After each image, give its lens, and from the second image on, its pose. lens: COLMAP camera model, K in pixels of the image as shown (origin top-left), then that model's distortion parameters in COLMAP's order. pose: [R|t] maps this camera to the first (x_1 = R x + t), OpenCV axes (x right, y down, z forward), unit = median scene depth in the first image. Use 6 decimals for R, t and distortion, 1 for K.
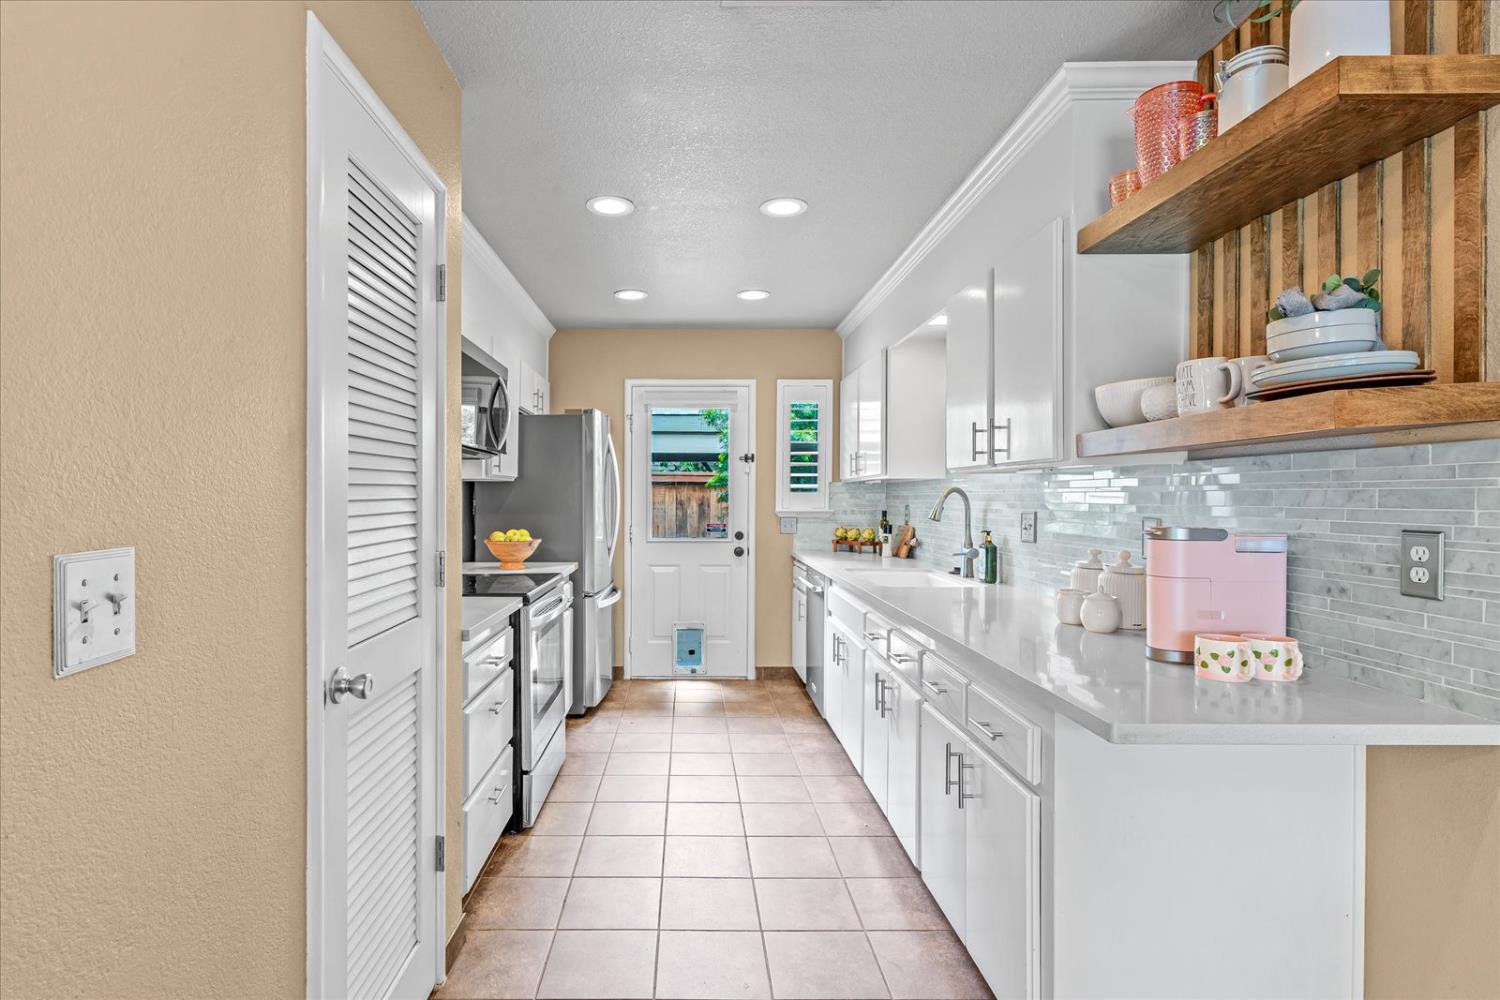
lens RADIAL K [[715.1, 0, 748.3], [0, 715.1, 500.1], [0, 0, 1]] dist [0.001023, -0.001322]
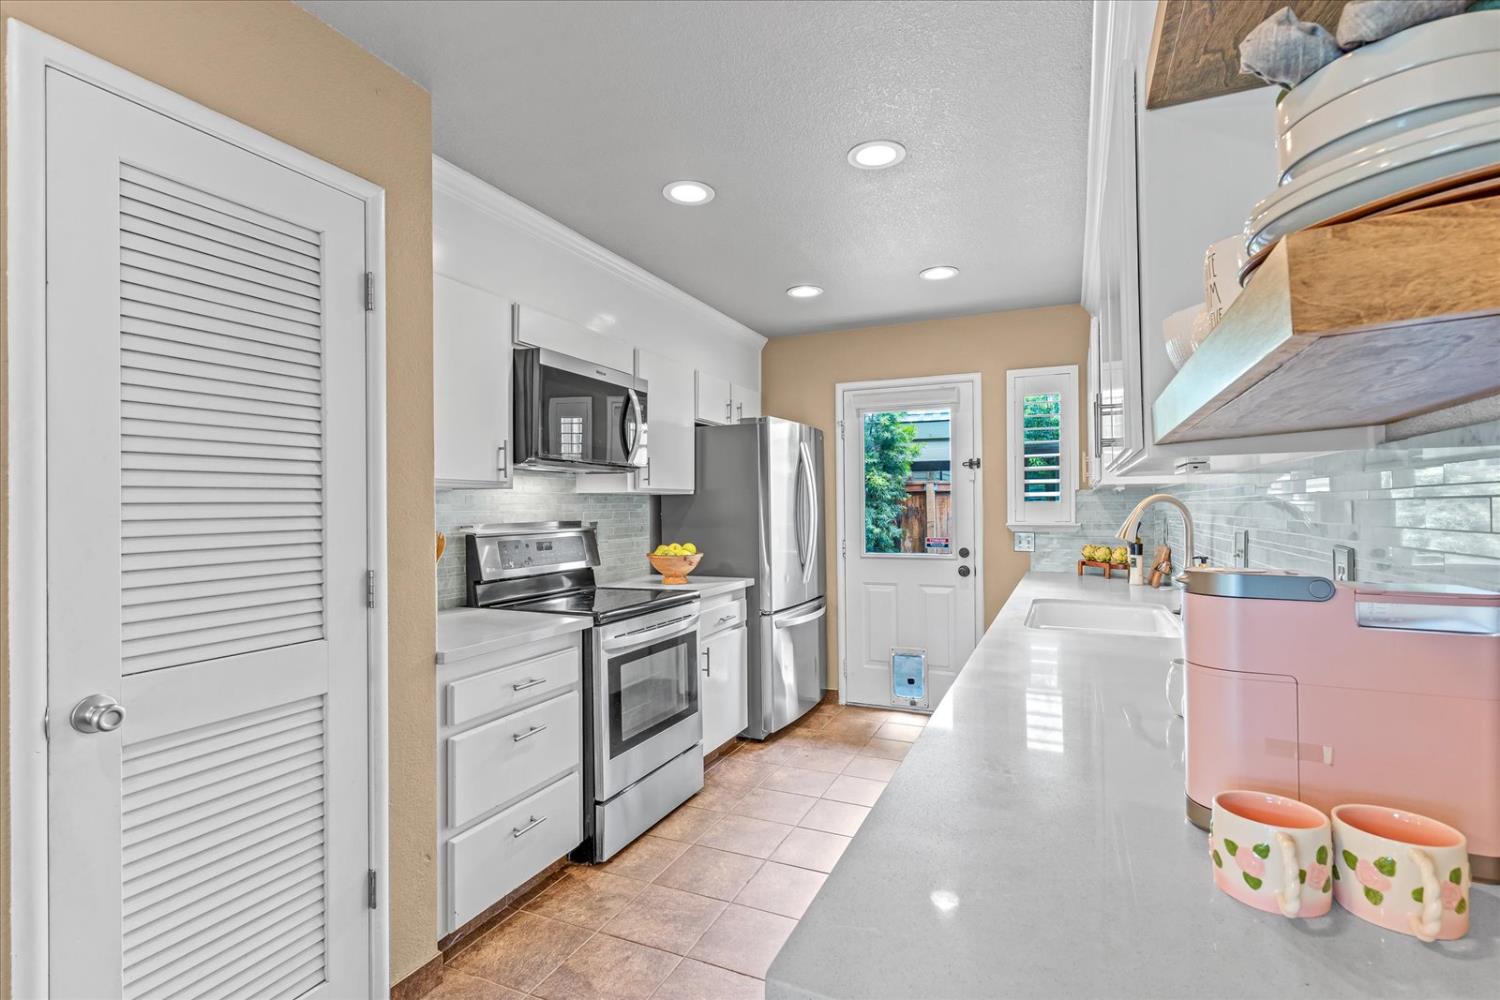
lens RADIAL K [[715.1, 0, 793.9], [0, 715.1, 495.0], [0, 0, 1]] dist [0.001023, -0.001322]
pose [[0.909802, -0.012033, -0.414868, 0.168353], [0.003249, 0.999756, -0.021871, -0.002070], [0.415030, 0.018550, 0.909618, 0.126107]]
